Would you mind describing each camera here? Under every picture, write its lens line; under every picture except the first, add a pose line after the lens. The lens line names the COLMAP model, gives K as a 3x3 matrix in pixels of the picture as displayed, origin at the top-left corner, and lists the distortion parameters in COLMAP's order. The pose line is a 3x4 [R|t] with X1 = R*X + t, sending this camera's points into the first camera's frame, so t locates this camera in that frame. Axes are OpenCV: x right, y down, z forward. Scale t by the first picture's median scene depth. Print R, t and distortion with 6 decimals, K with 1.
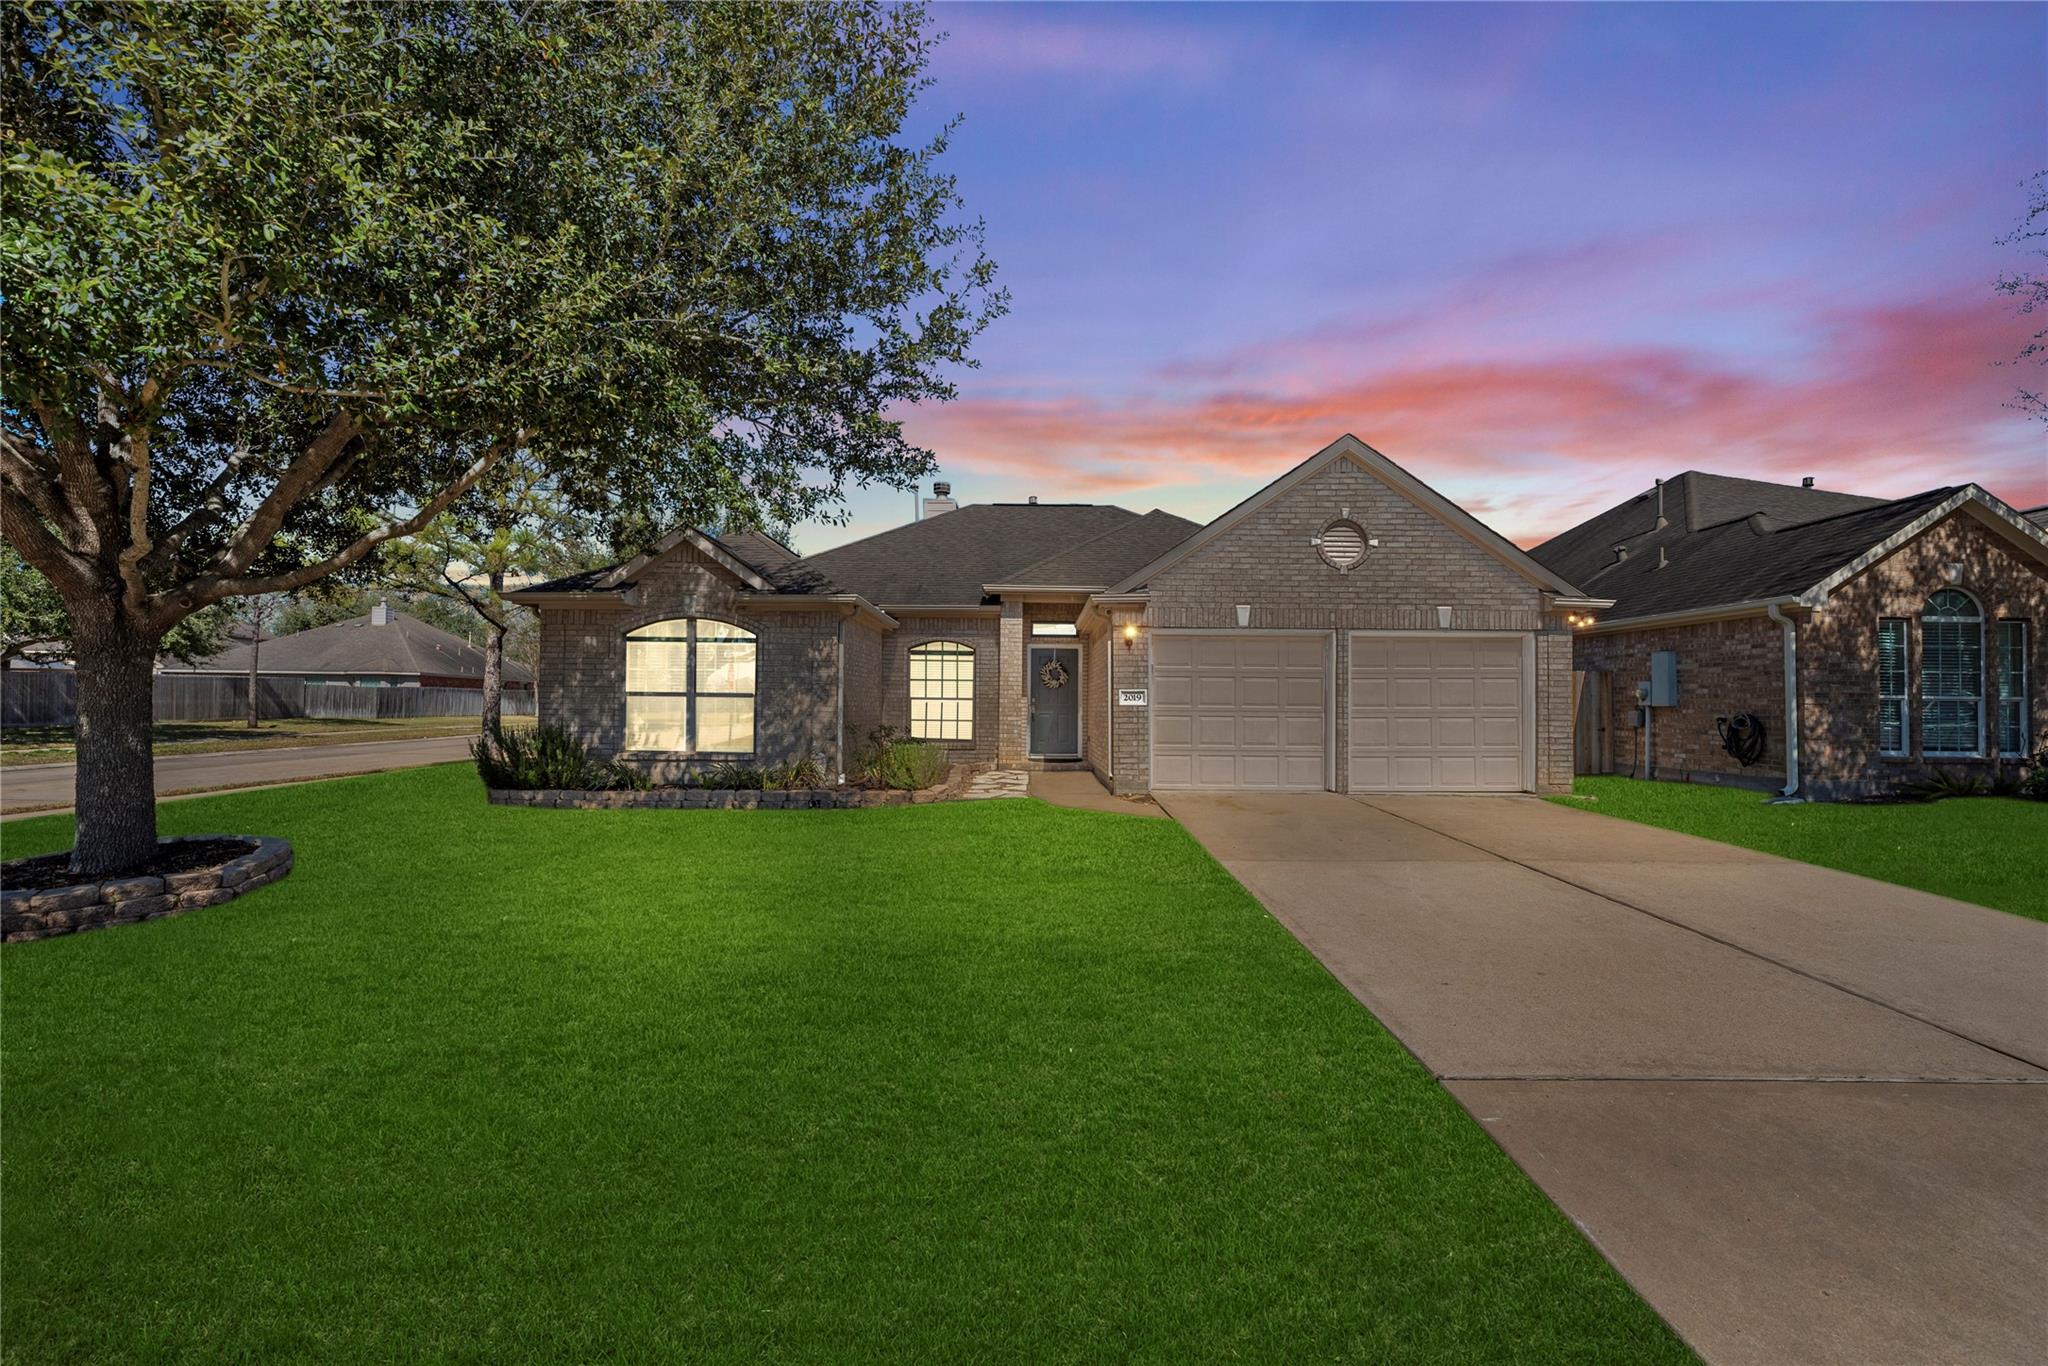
lens RADIAL K [[859.6, 0, 1024.0], [0, 859.6, 683.0], [0, 0, 1]] dist [-0.002844, -0.000135]
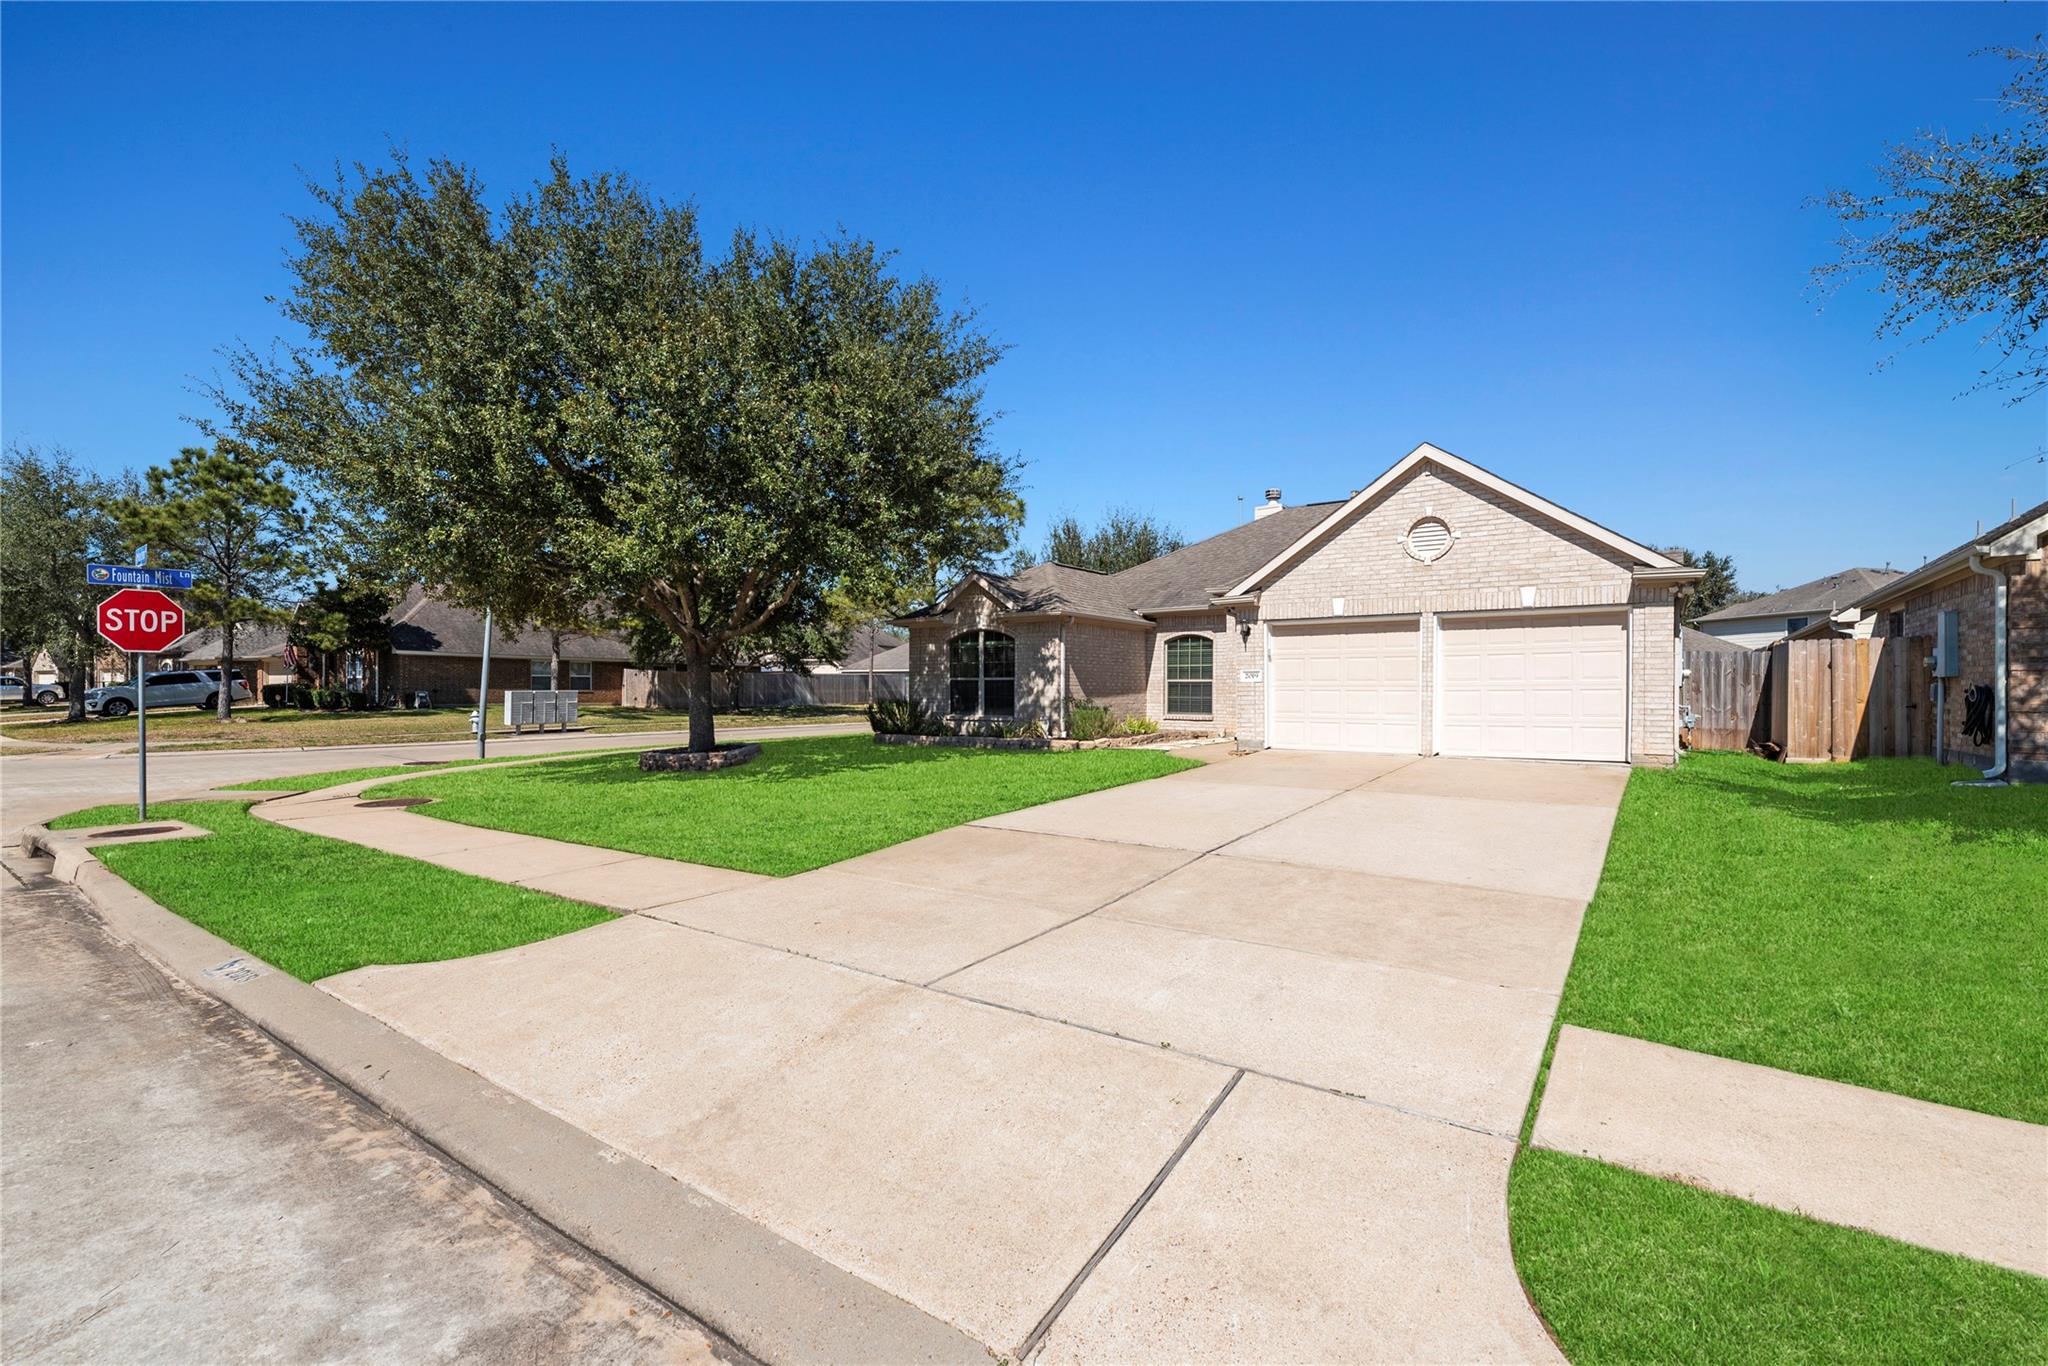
lens RADIAL K [[895.2, 0, 1026.1], [0, 895.2, 689.1], [0, 0, 1]] dist [-0.001139, -0.000144]
pose [[0.814527, -0.008365, -0.580066, 0.622685], [0.019662, 0.999720, 0.013193, 0.011738], [0.579793, -0.022151, 0.814463, -0.278008]]
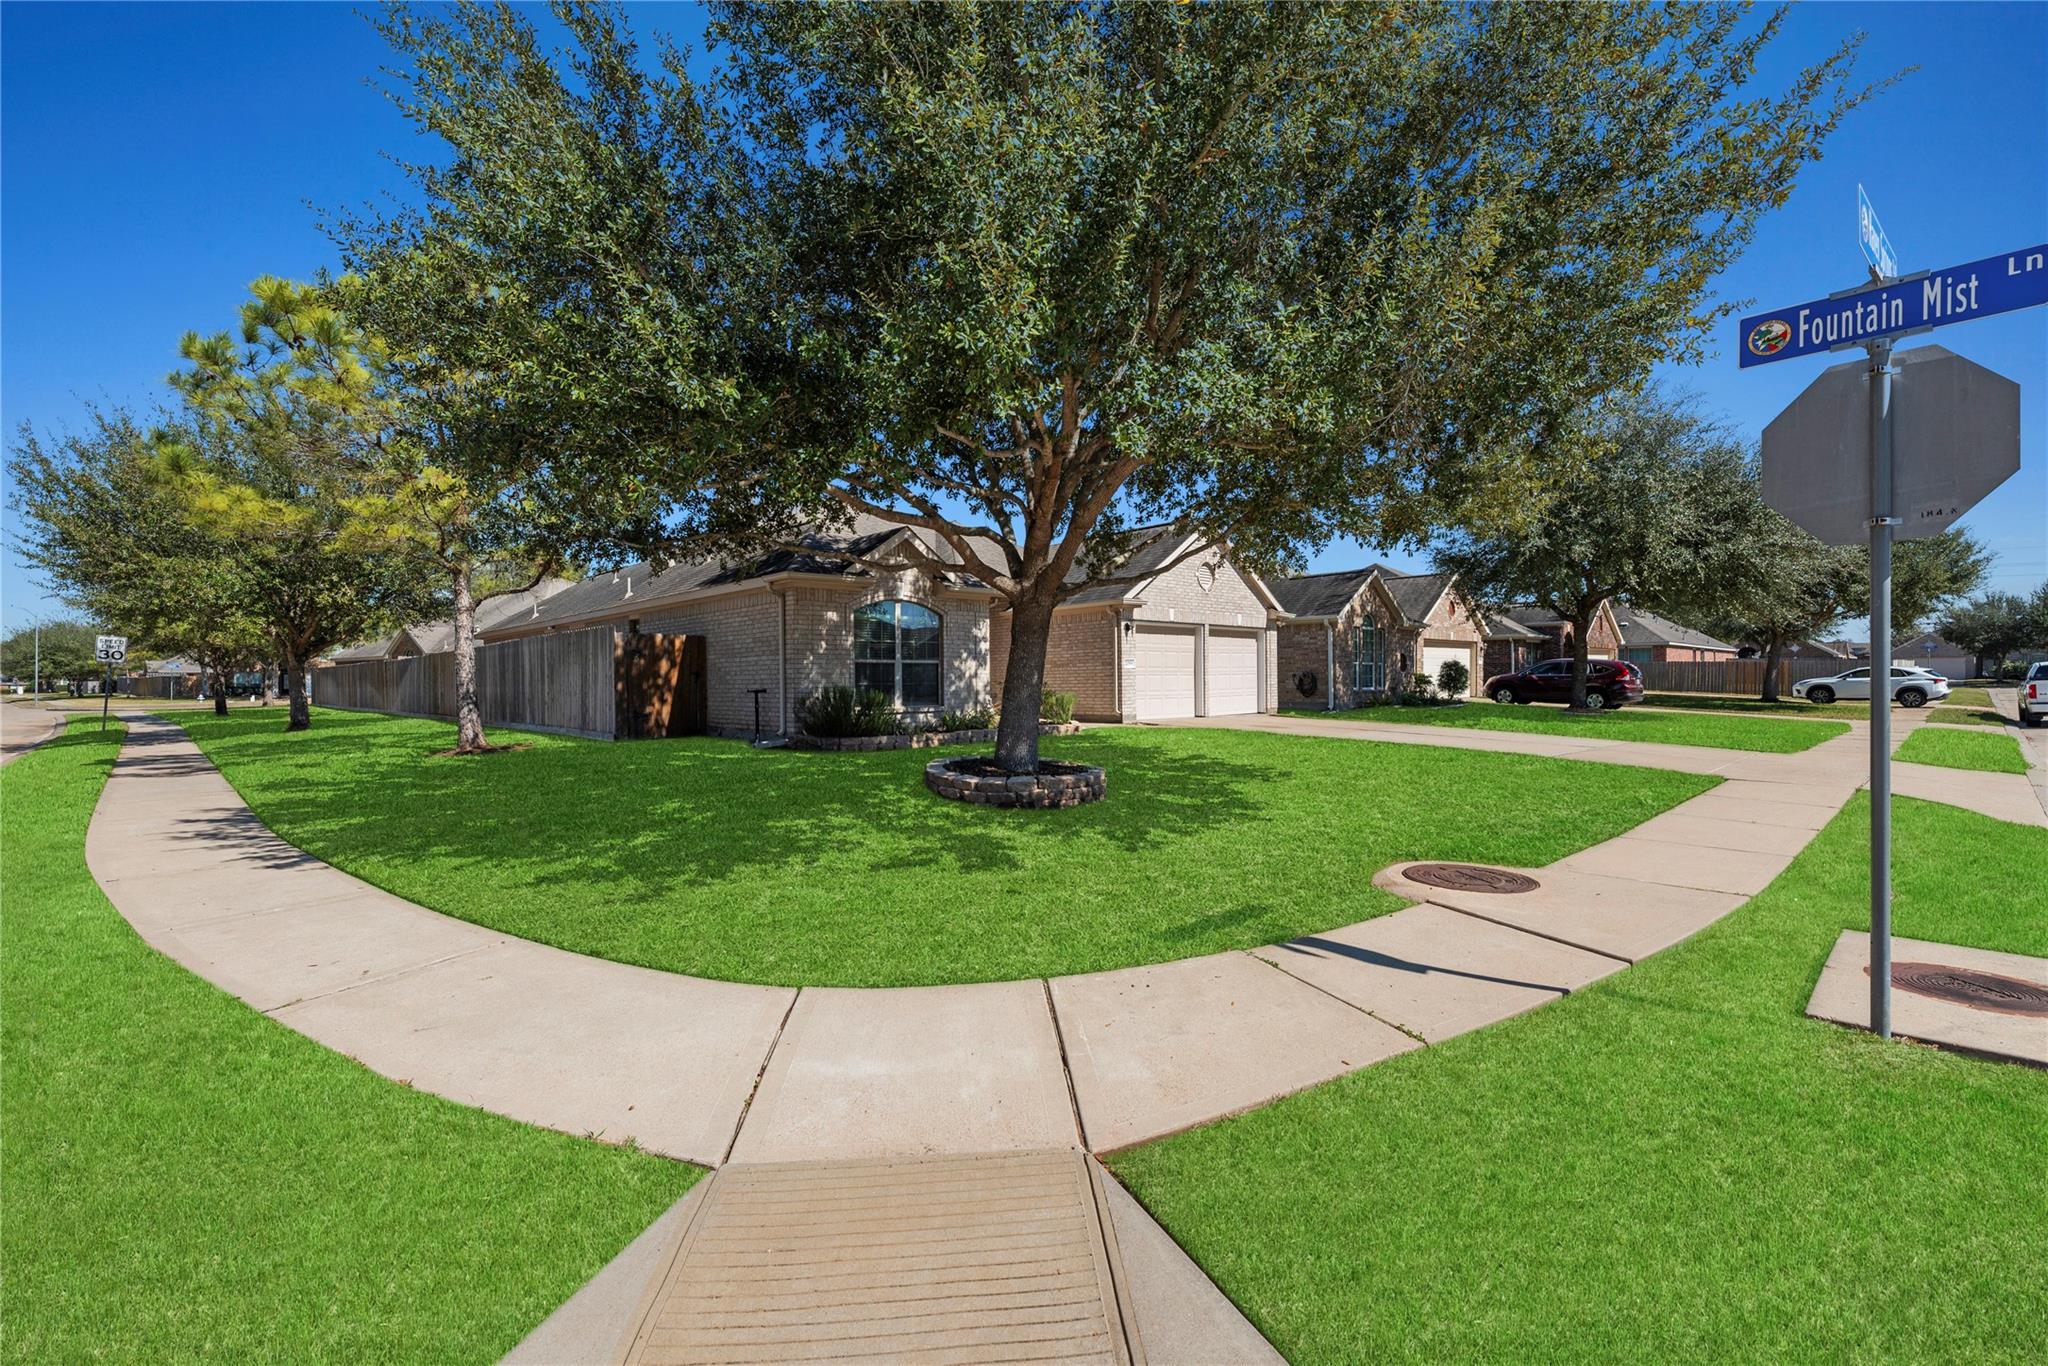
lens RADIAL K [[904.0, 0, 1024.0], [0, 904.0, 683.0], [0, 0, 1]] dist [-0.068378, 0.000028]
pose [[0.732552, -0.014518, 0.680556, -1.162942], [-0.013045, 0.999290, 0.035359, -0.003085], [-0.680586, -0.034780, 0.731842, -0.101505]]
